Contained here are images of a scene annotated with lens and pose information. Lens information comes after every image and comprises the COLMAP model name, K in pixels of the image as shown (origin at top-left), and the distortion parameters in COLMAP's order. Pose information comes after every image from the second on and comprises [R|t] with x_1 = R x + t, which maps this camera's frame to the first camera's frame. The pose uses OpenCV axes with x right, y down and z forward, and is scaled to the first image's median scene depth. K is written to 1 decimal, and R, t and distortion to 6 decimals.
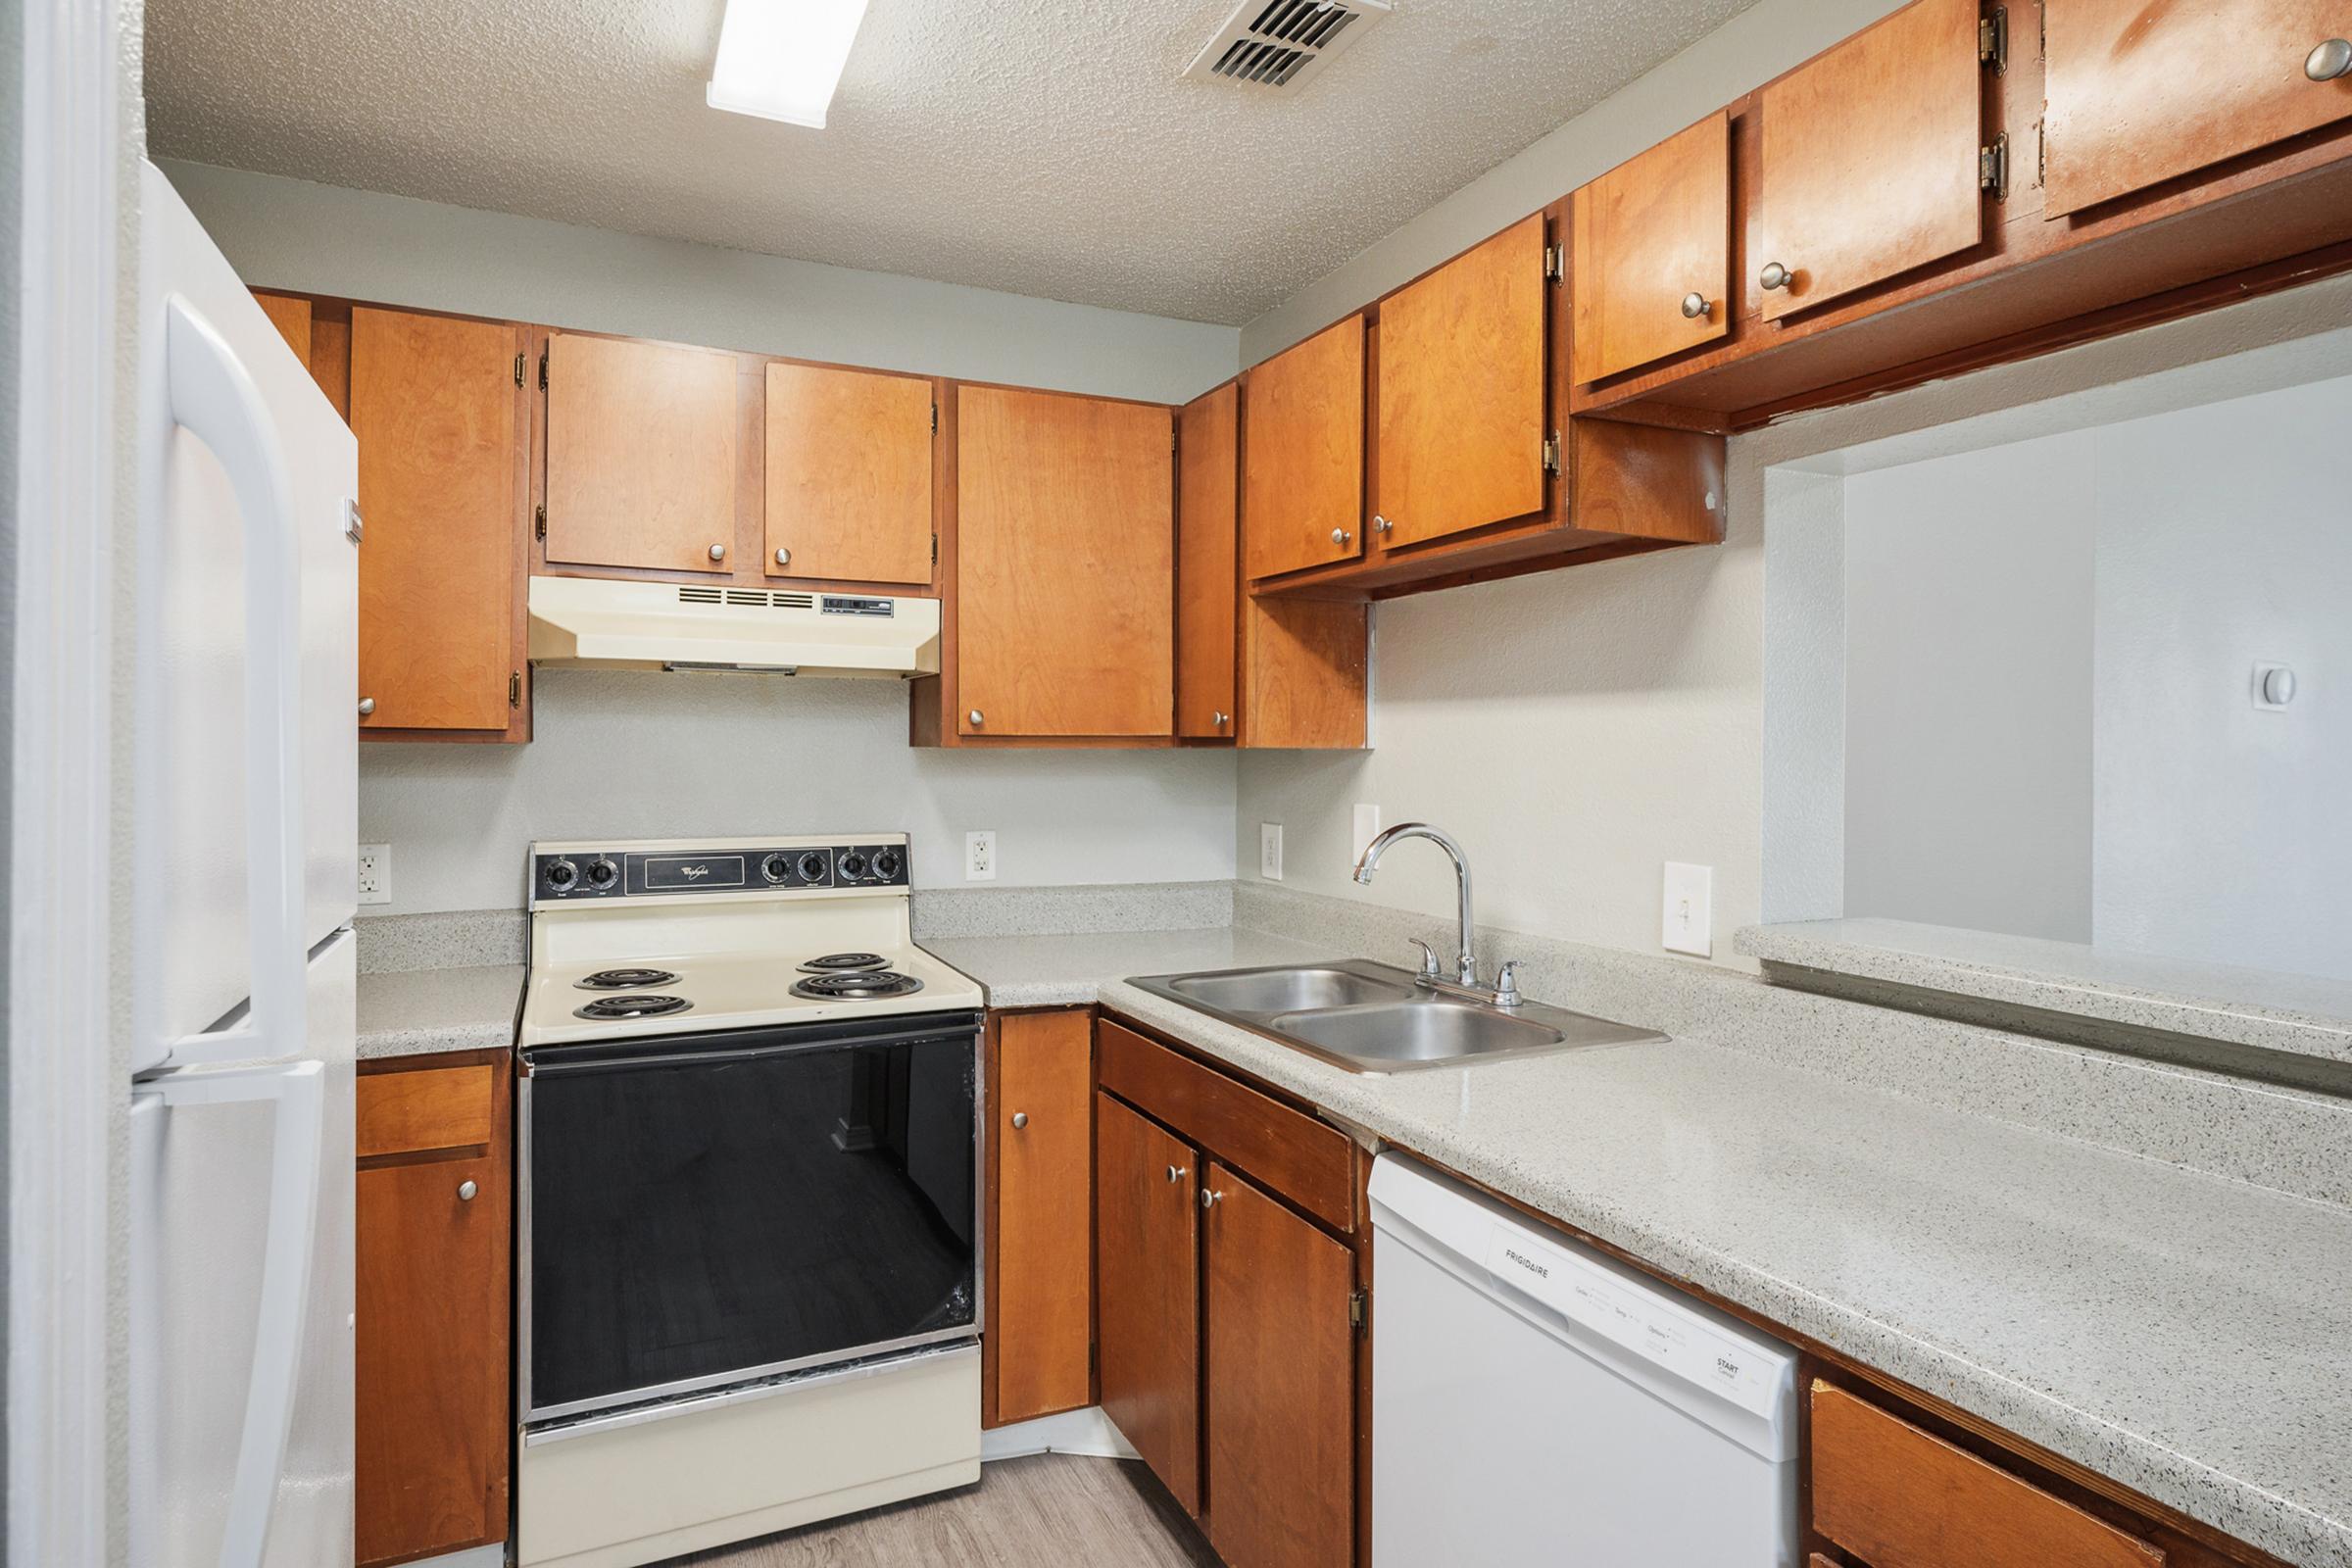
lens RADIAL K [[1247.1, 0, 1145.8], [0, 1247.1, 746.8], [0, 0, 1]] dist [-0.004450, 0.002839]
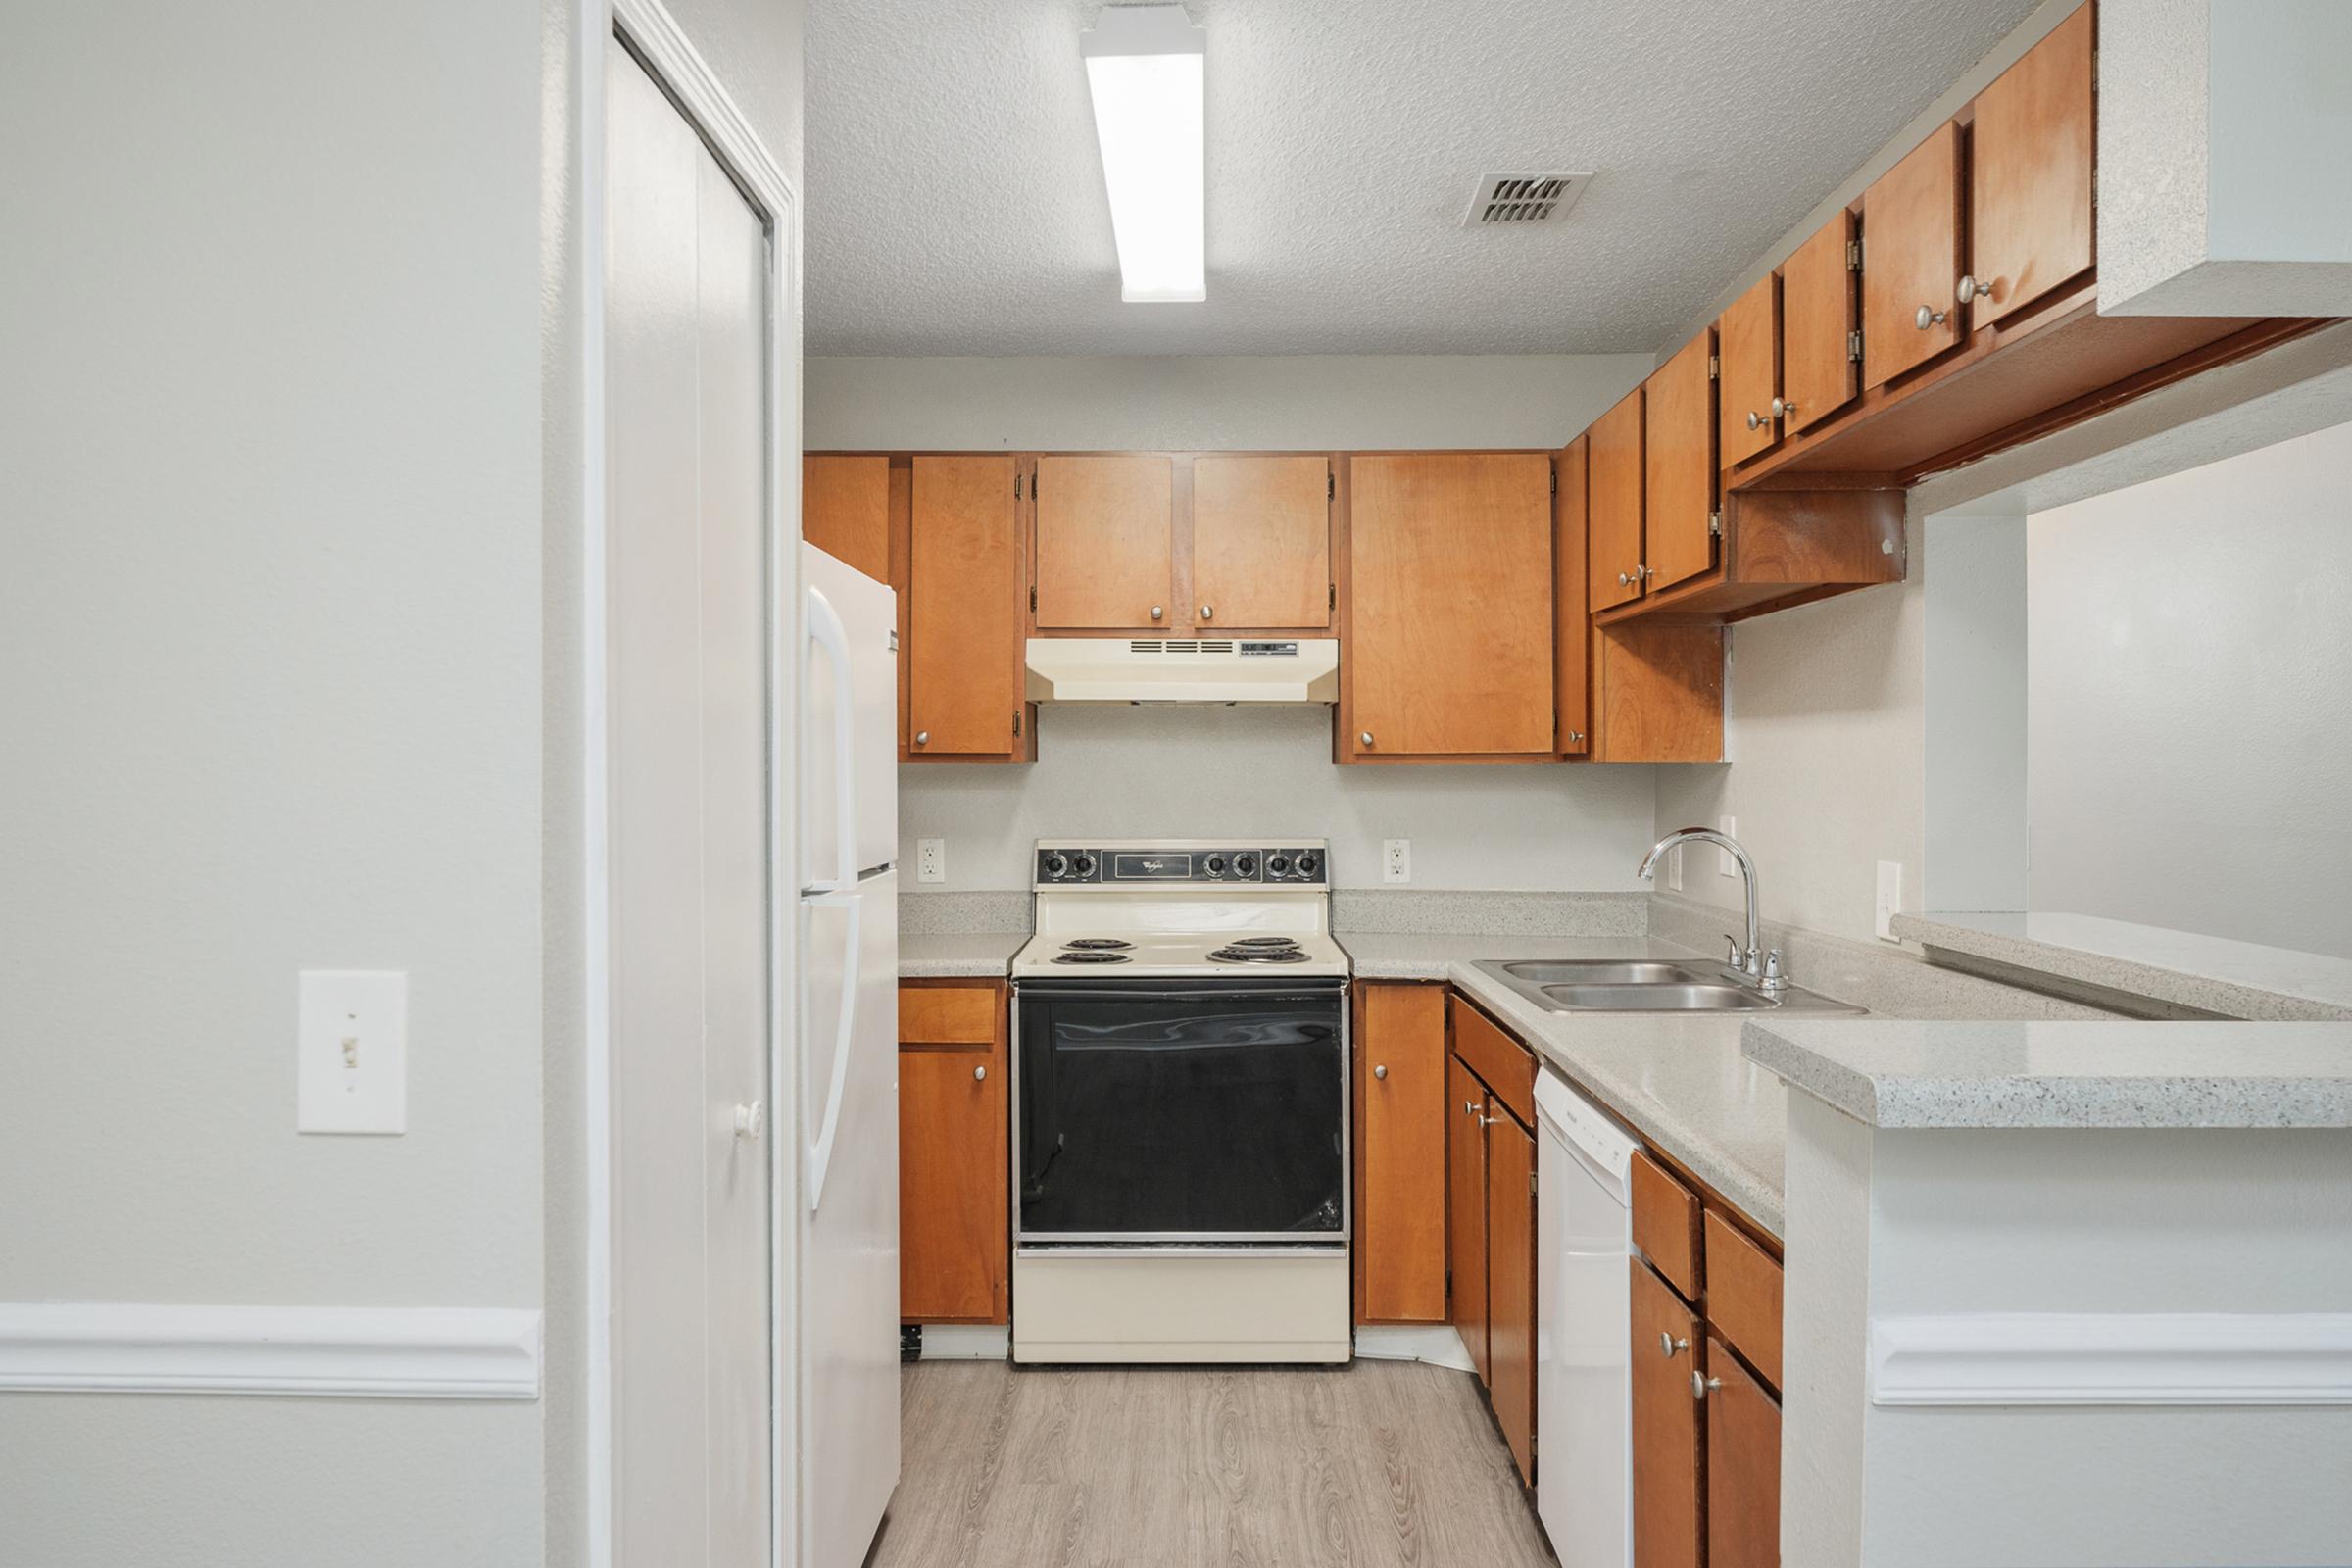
lens RADIAL K [[1609.6, 0, 1175.3], [0, 1609.6, 776.9], [0, 0, 1]] dist [-0.004747, 0.001469]
pose [[0.904181, -0.003136, -0.427138, 0.390930], [0.006279, 0.999963, 0.005948, 0.002513], [0.427103, -0.008060, 0.904167, -0.501638]]
